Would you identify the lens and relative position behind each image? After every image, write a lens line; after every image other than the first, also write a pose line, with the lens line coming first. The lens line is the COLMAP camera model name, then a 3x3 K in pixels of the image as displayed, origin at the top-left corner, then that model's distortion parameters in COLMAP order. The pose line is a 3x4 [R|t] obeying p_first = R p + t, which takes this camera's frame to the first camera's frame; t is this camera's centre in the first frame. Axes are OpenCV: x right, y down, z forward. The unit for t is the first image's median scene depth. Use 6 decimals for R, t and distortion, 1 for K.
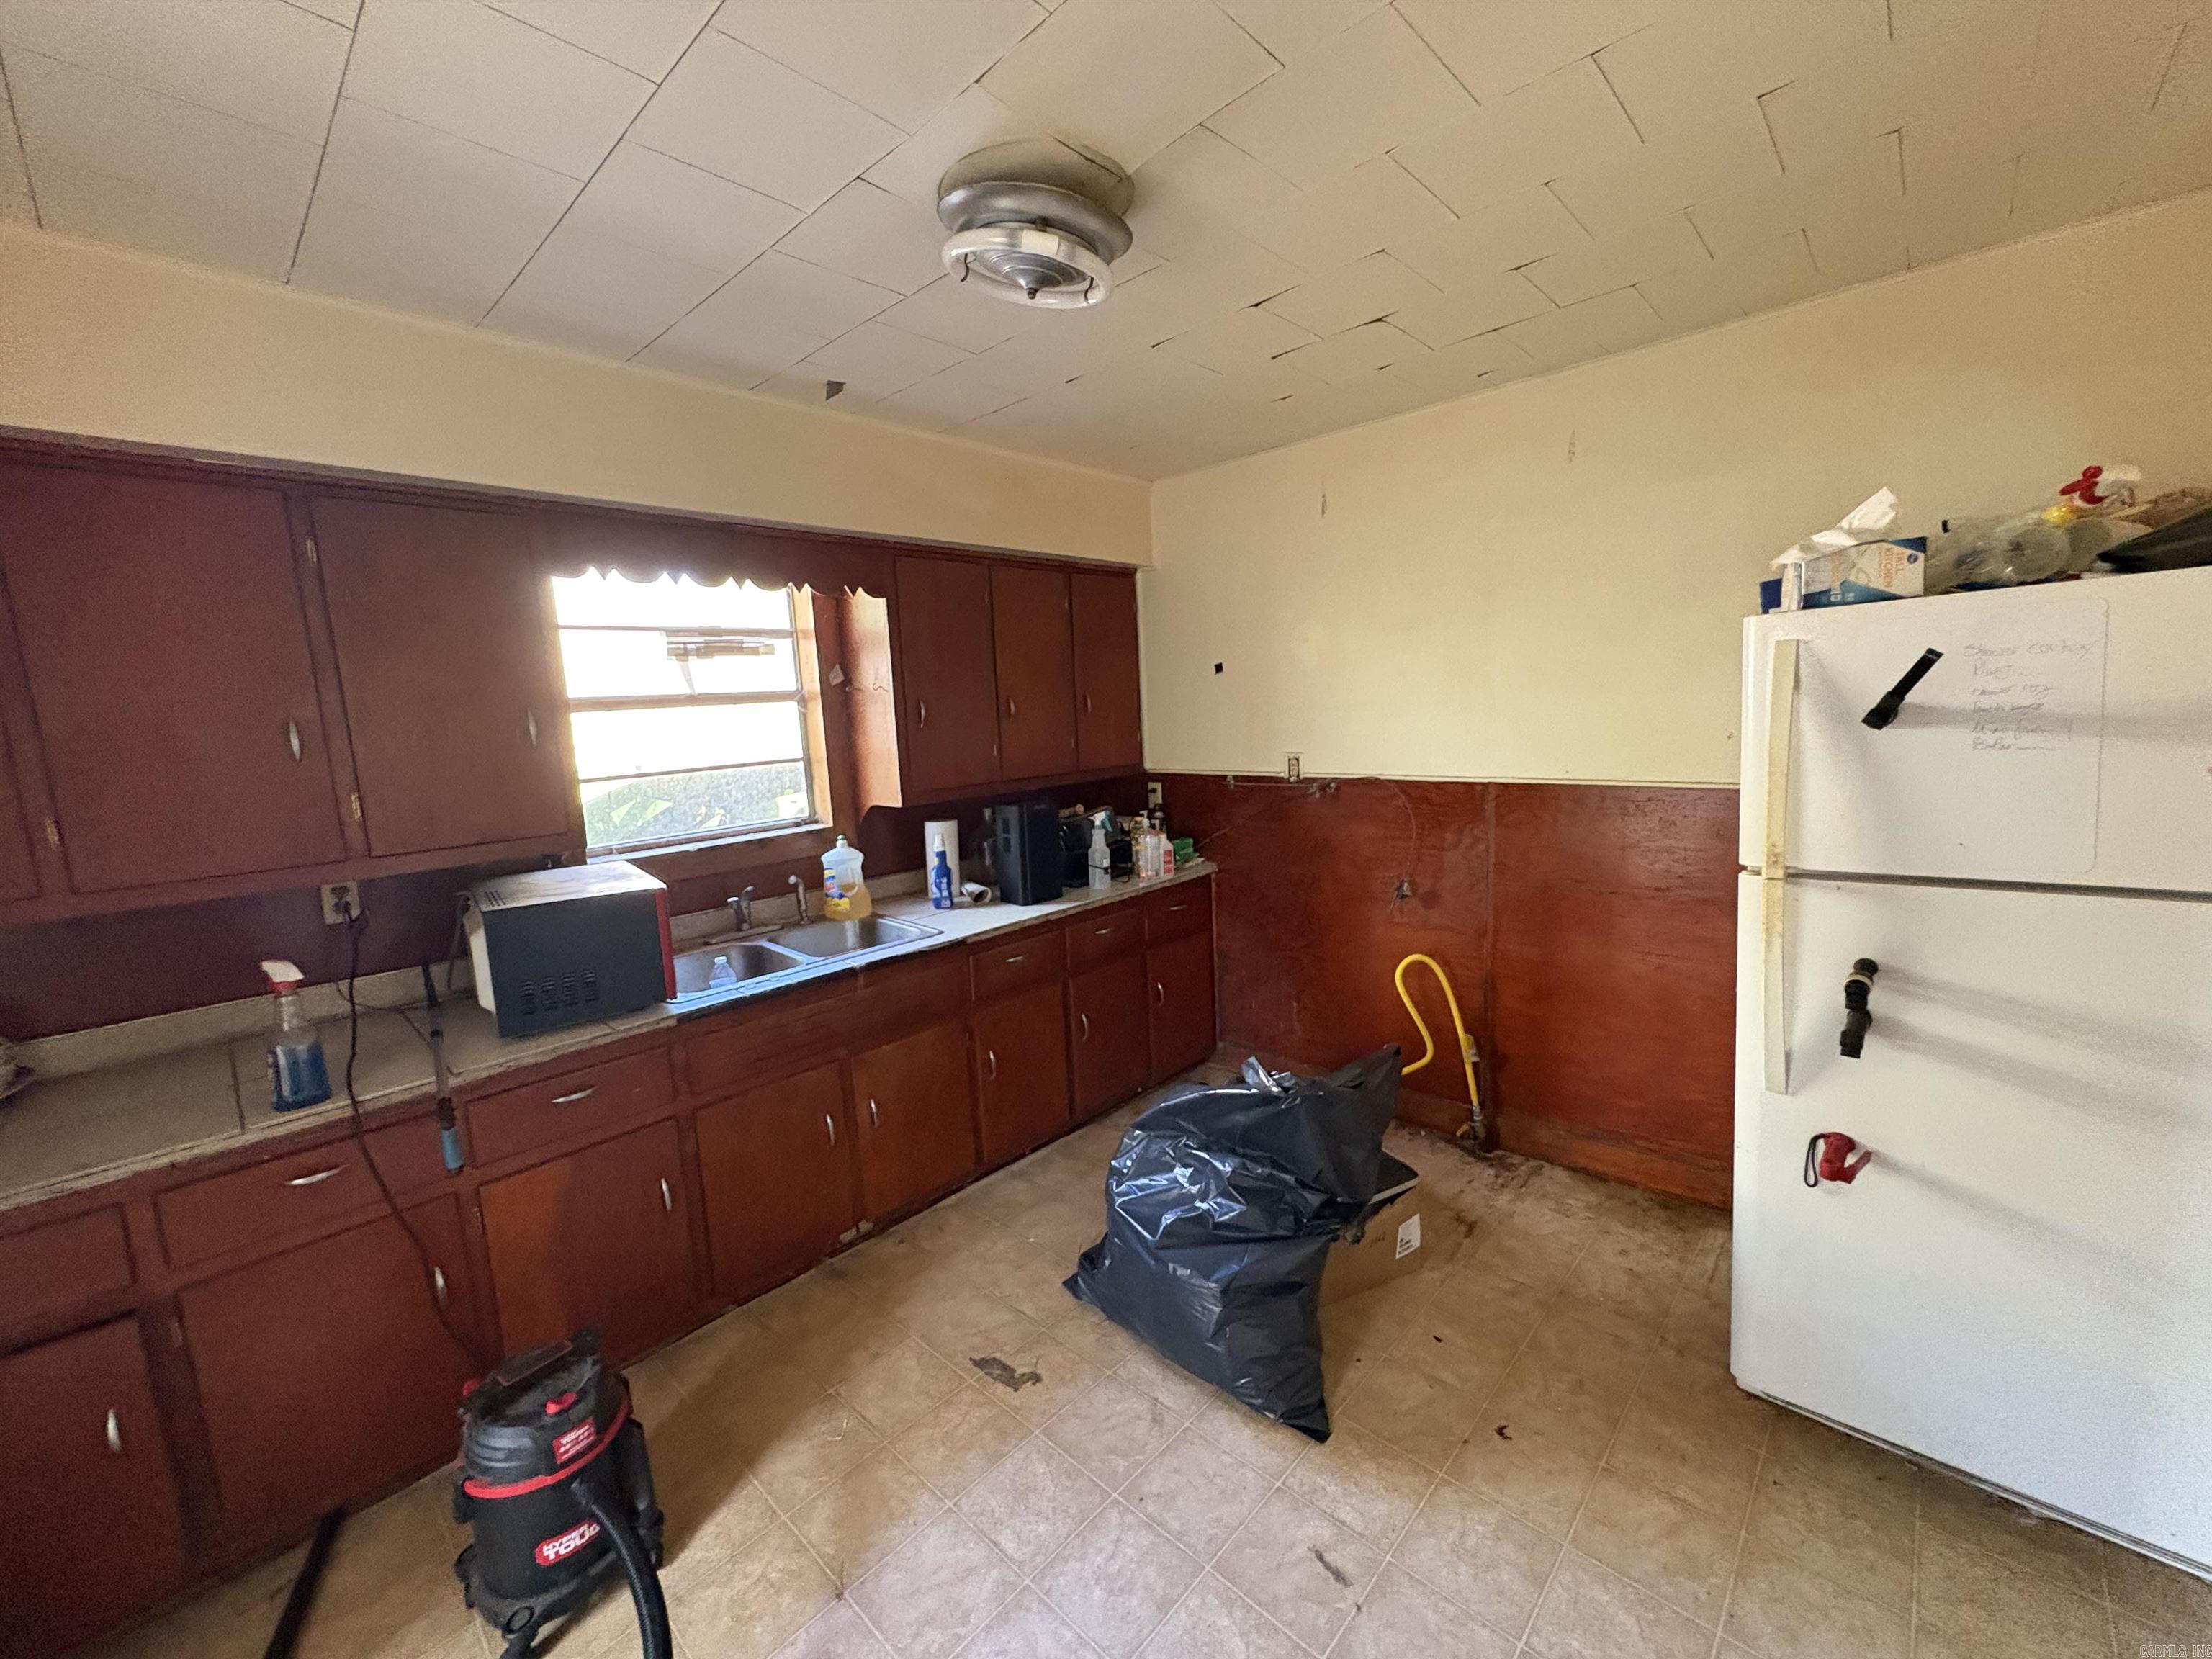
lens RADIAL K [[884.2, 0, 1104.6], [0, 884.2, 828.4], [0, 0, 1]] dist [0.000430, -0.000121]
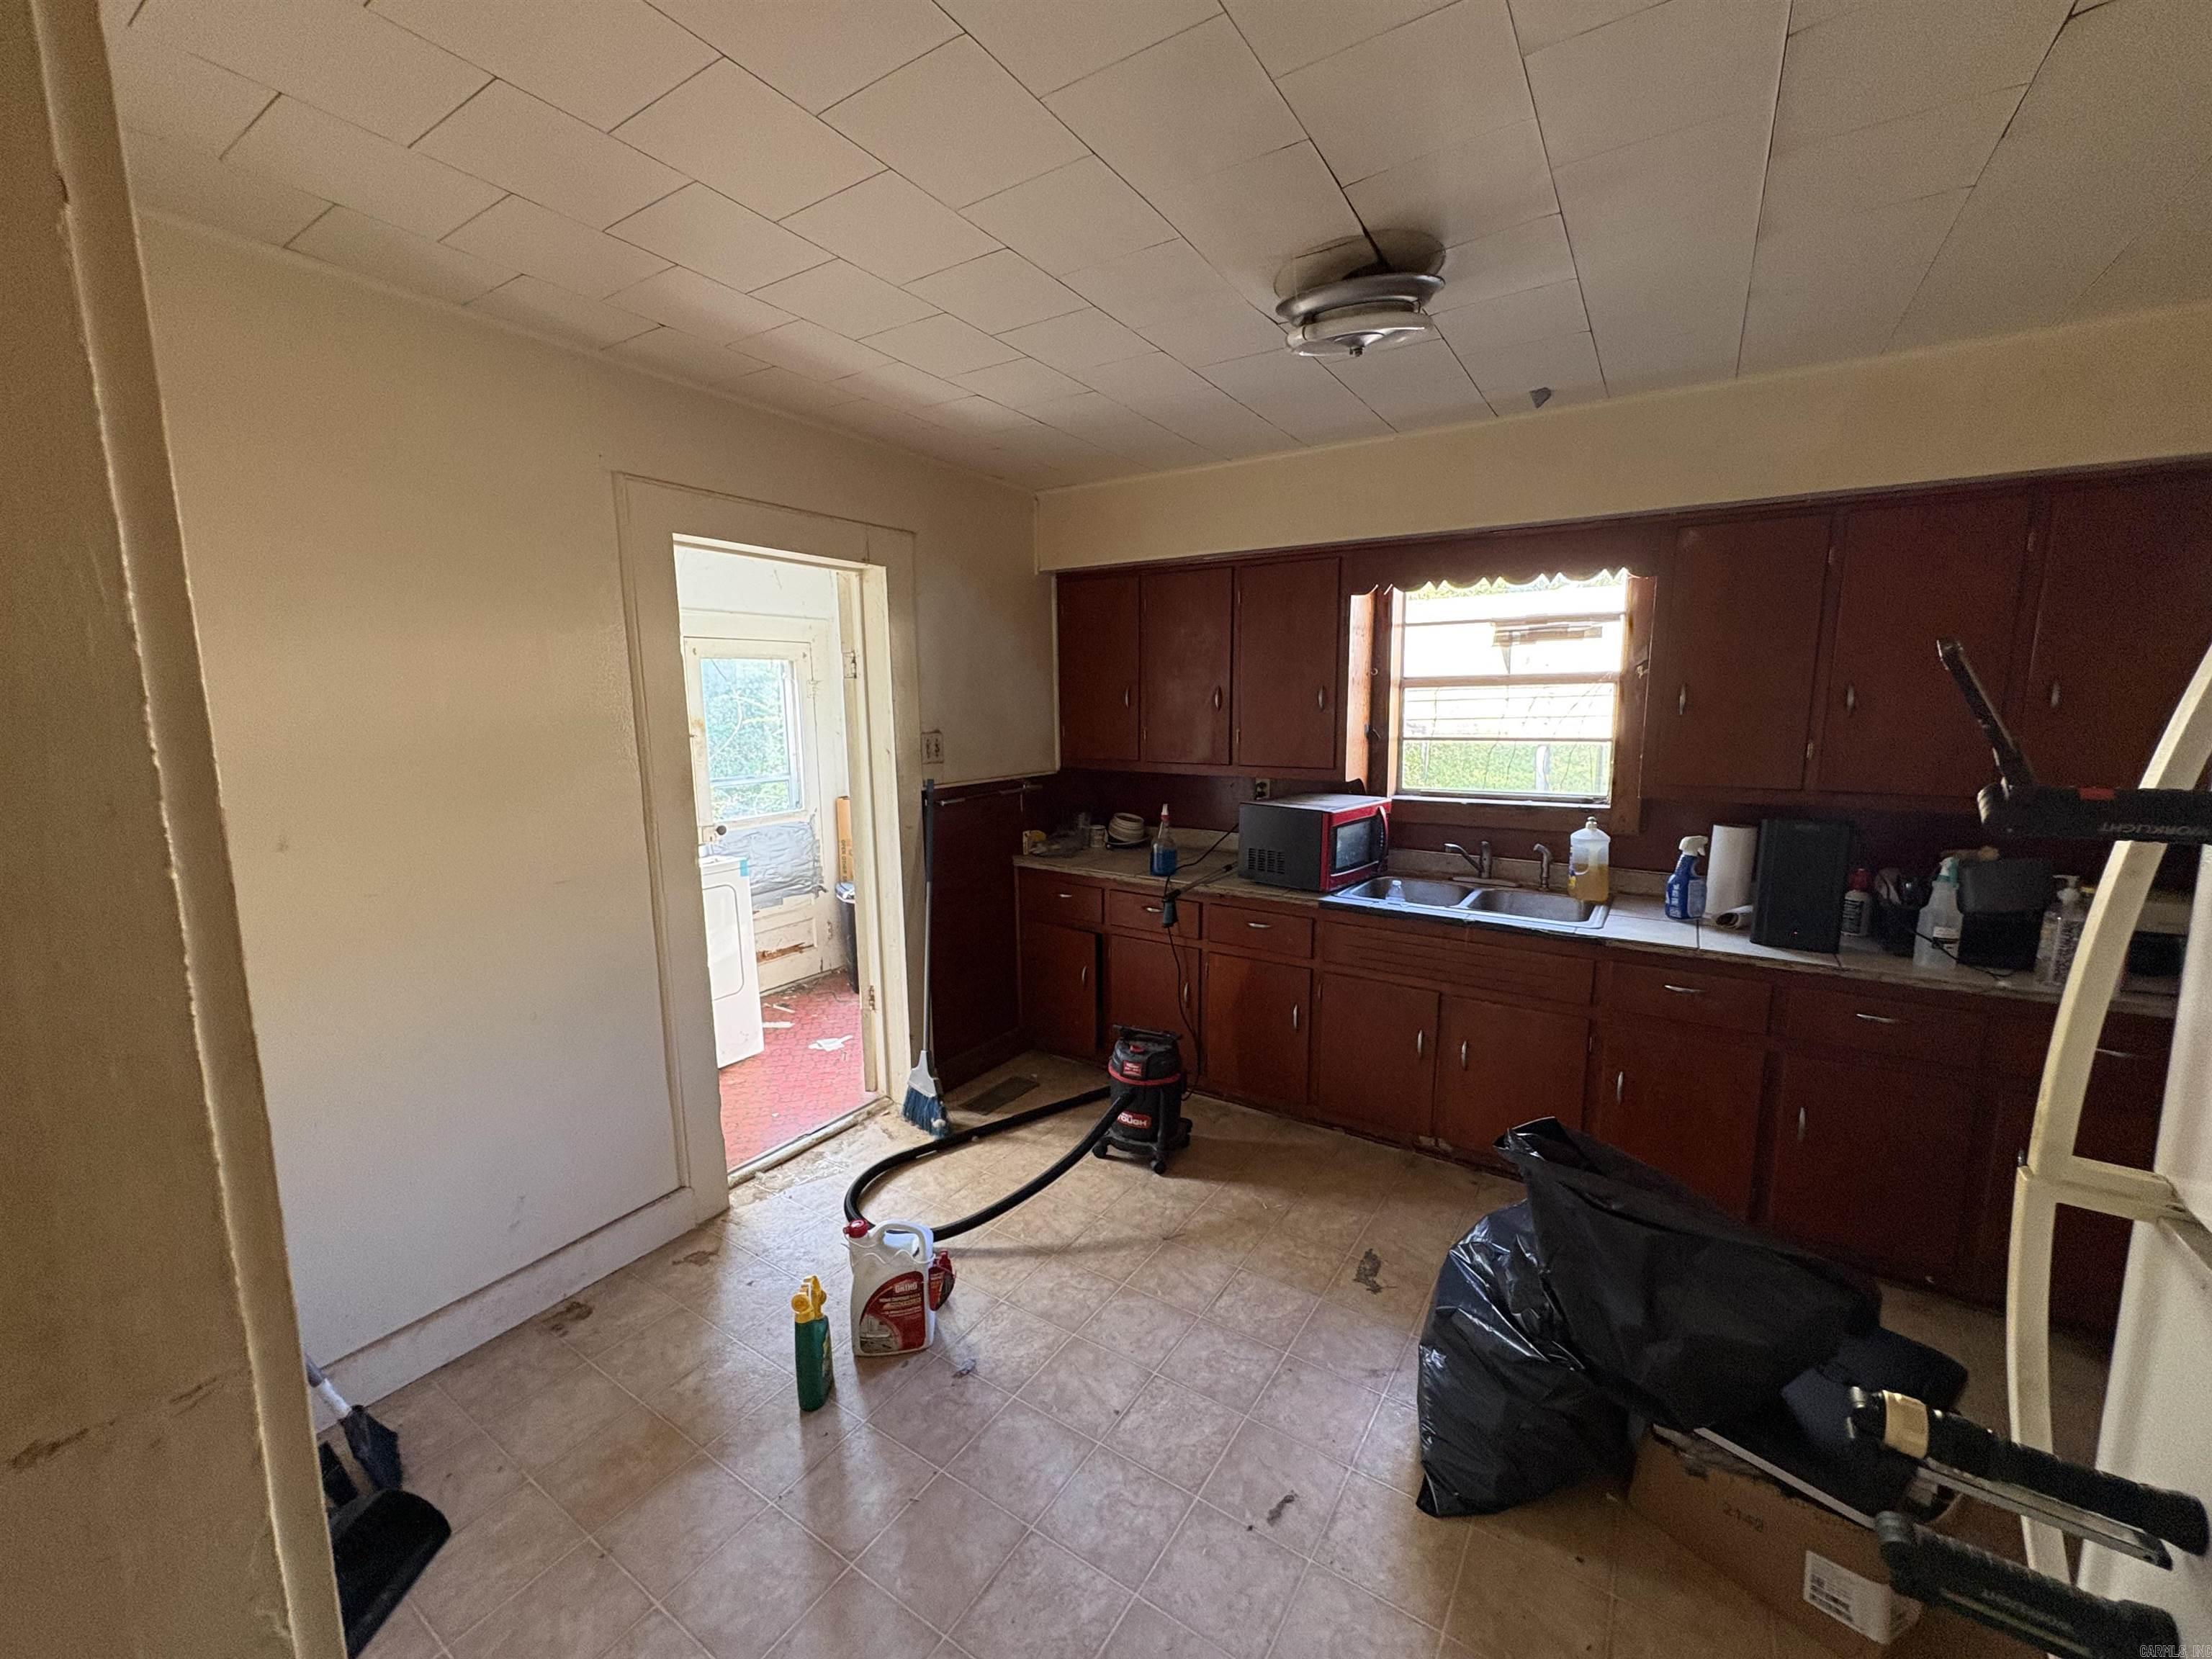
lens RADIAL K [[884.2, 0, 1101.2], [0, 884.2, 827.1], [0, 0, 1]] dist [0.000430, -0.000121]
pose [[0.167802, 0.182596, -0.968763, 0.676261], [-0.144833, 0.976600, 0.158986, -0.068835], [0.975124, 0.113631, 0.190321, 0.296953]]
